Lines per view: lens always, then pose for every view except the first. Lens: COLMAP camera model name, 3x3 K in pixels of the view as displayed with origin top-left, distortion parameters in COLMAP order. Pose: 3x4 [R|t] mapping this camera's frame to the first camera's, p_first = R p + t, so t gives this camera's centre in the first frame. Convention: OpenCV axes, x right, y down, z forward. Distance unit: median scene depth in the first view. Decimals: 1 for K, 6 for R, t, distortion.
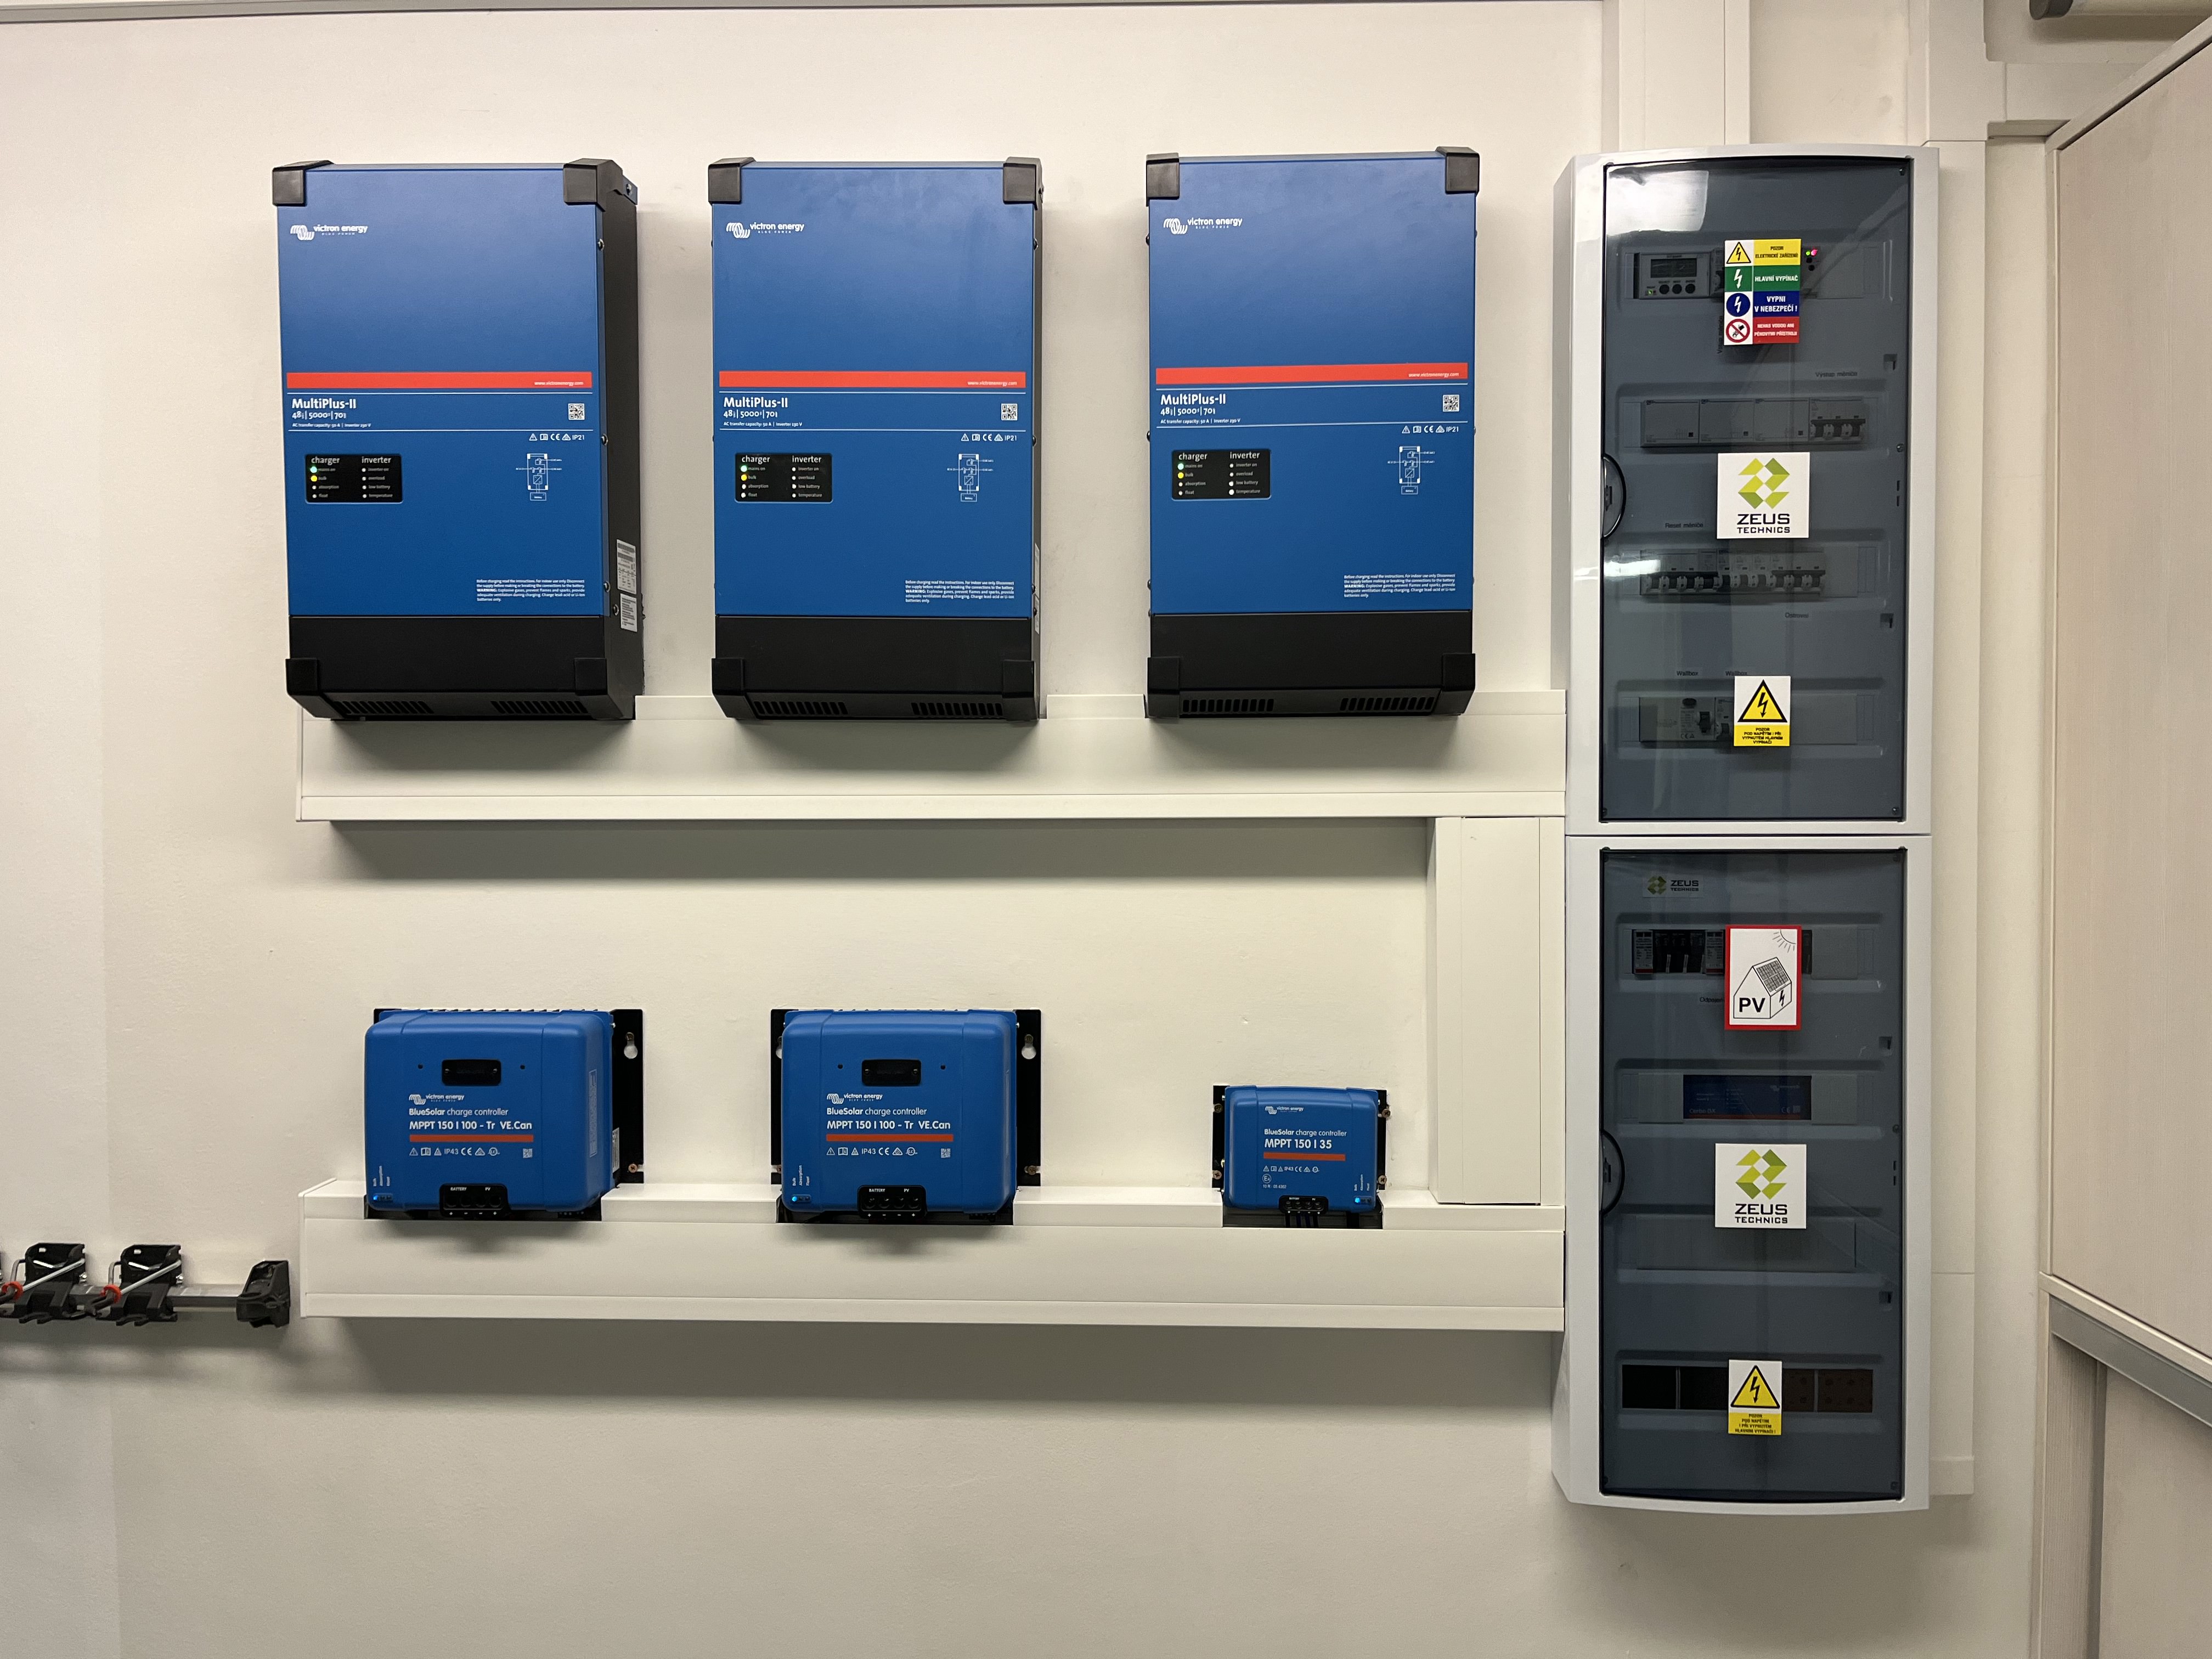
lens RADIAL K [[1767.0, 0, 1101.8], [0, 1767.0, 840.1], [0, 0, 1]] dist [0.057669, -0.079035]
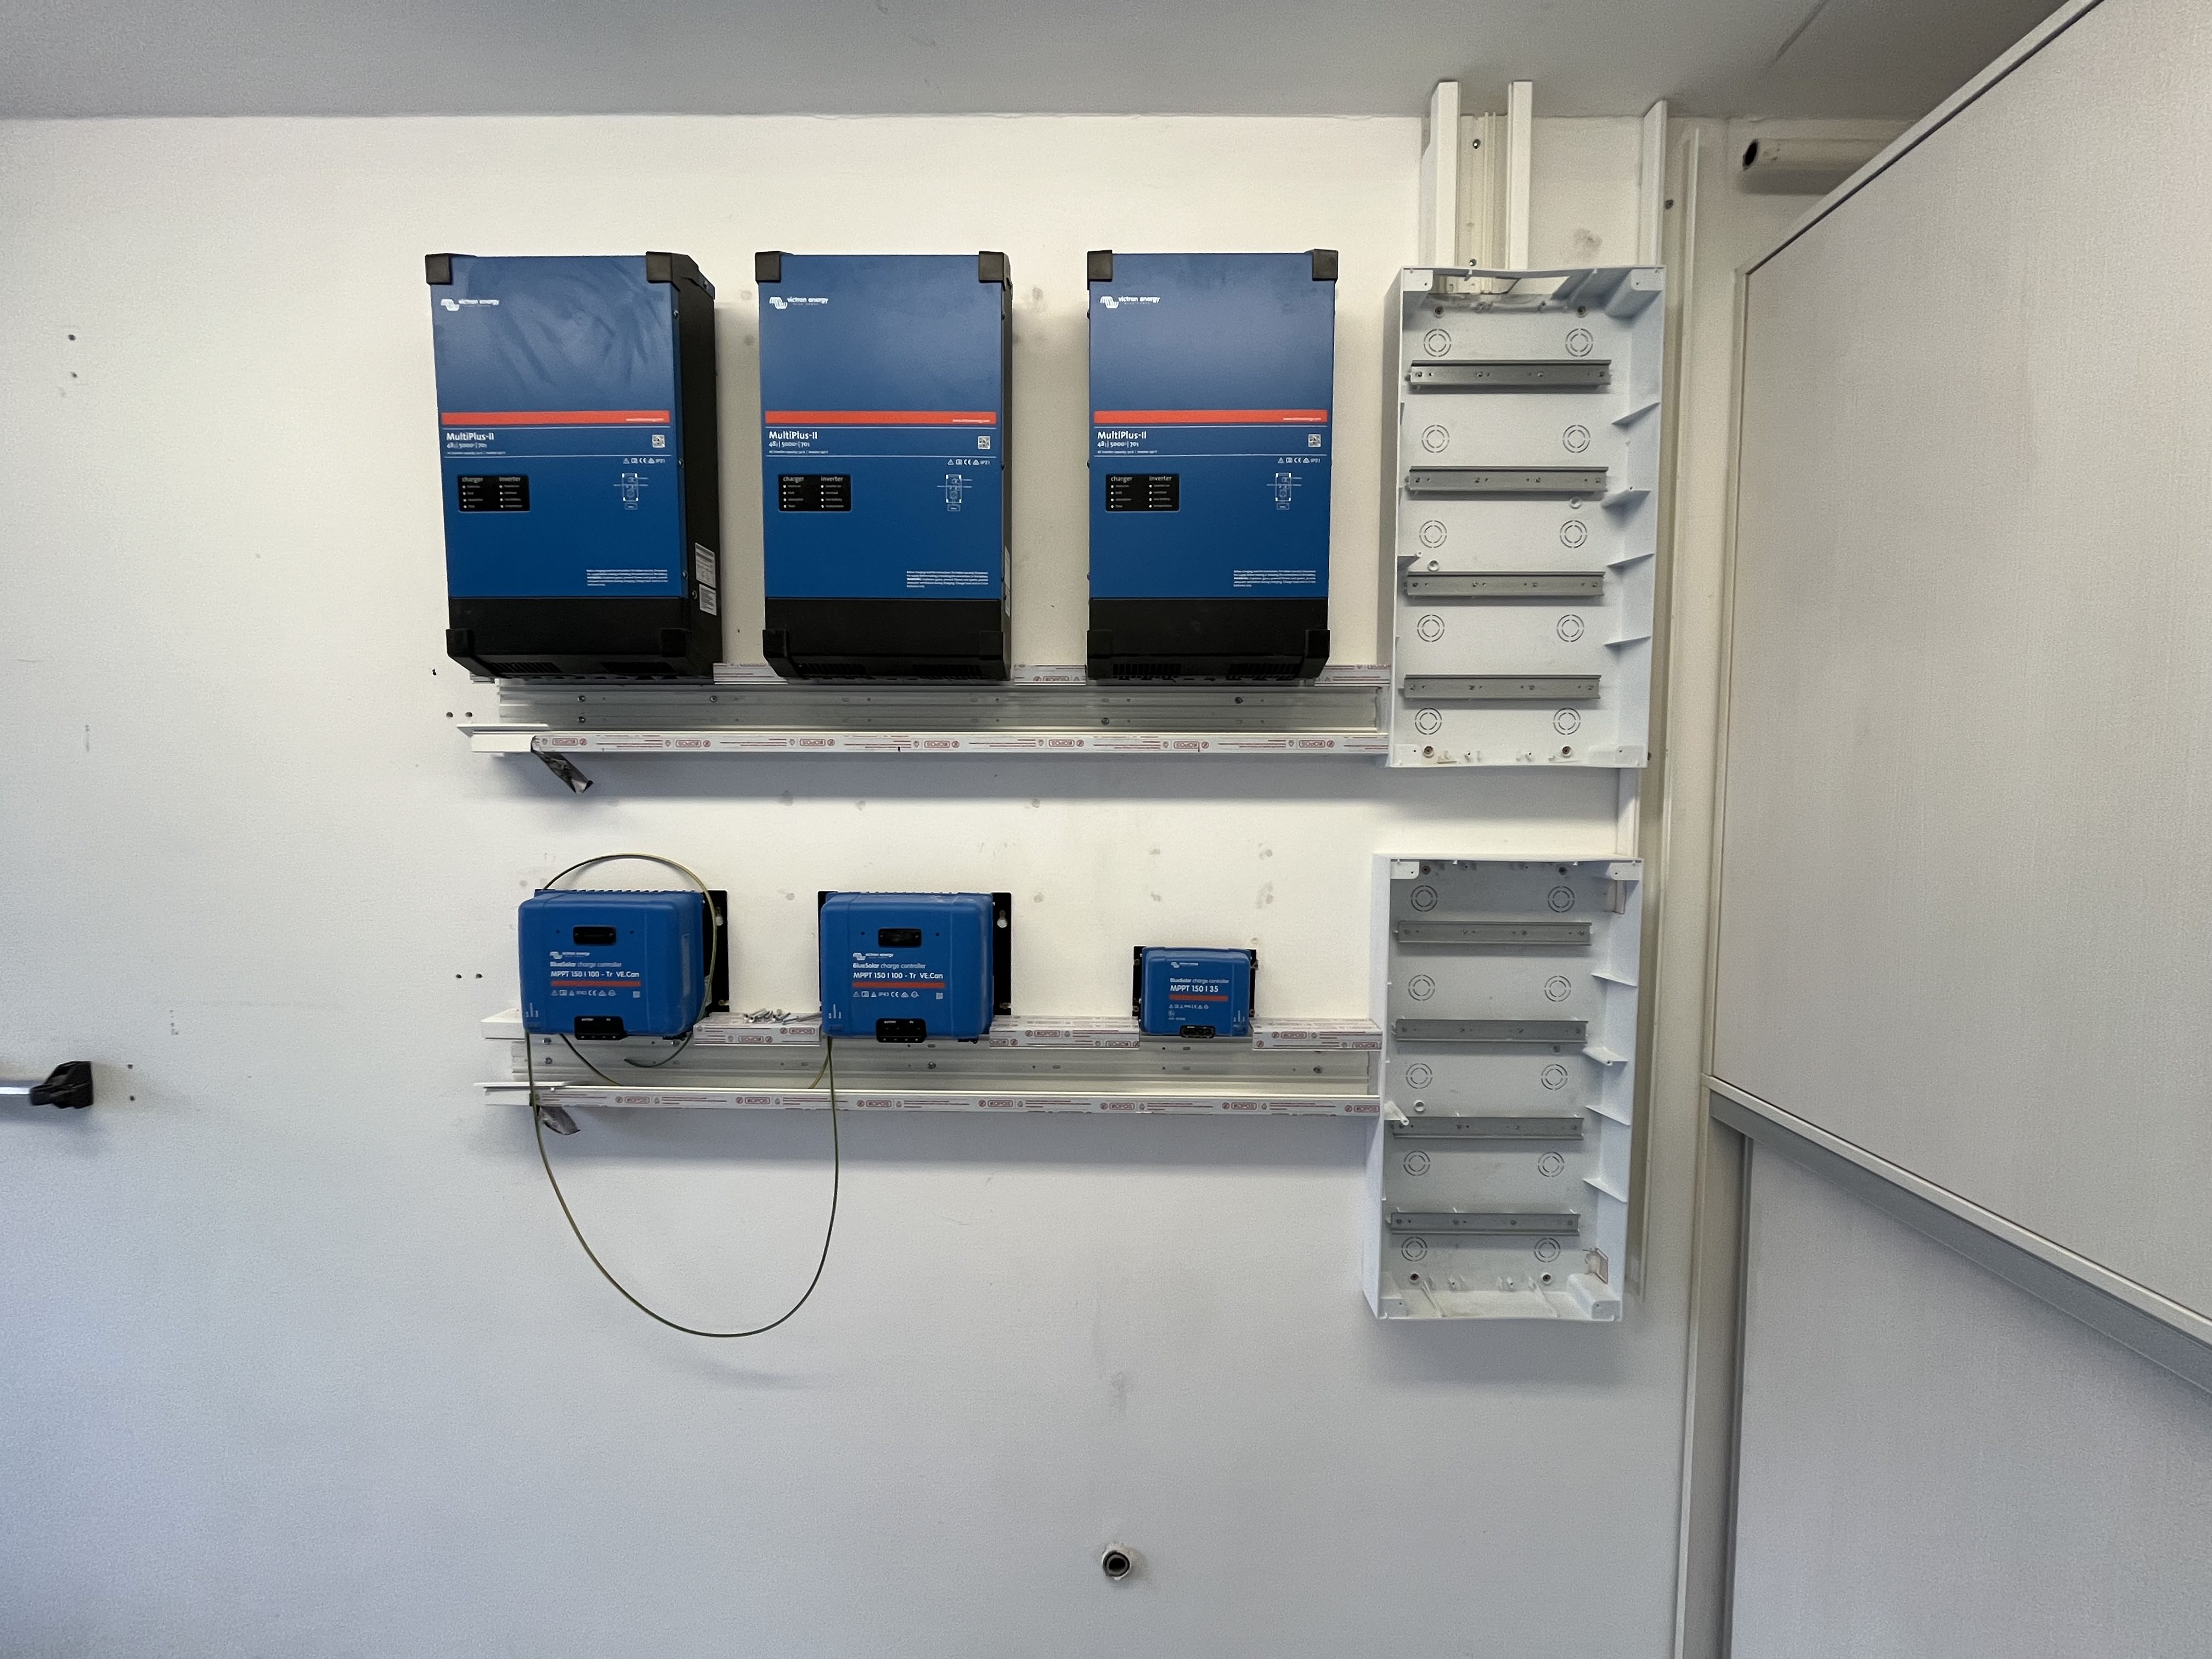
lens RADIAL K [[884.7, 0, 1097.9], [0, 884.7, 833.5], [0, 0, 1]] dist [0.000918, 0.000127]
pose [[0.999767, 0.004219, 0.021152, 0.019938], [-0.004875, 0.999506, 0.031041, 0.028842], [-0.021011, -0.031136, 0.999294, 0.317021]]
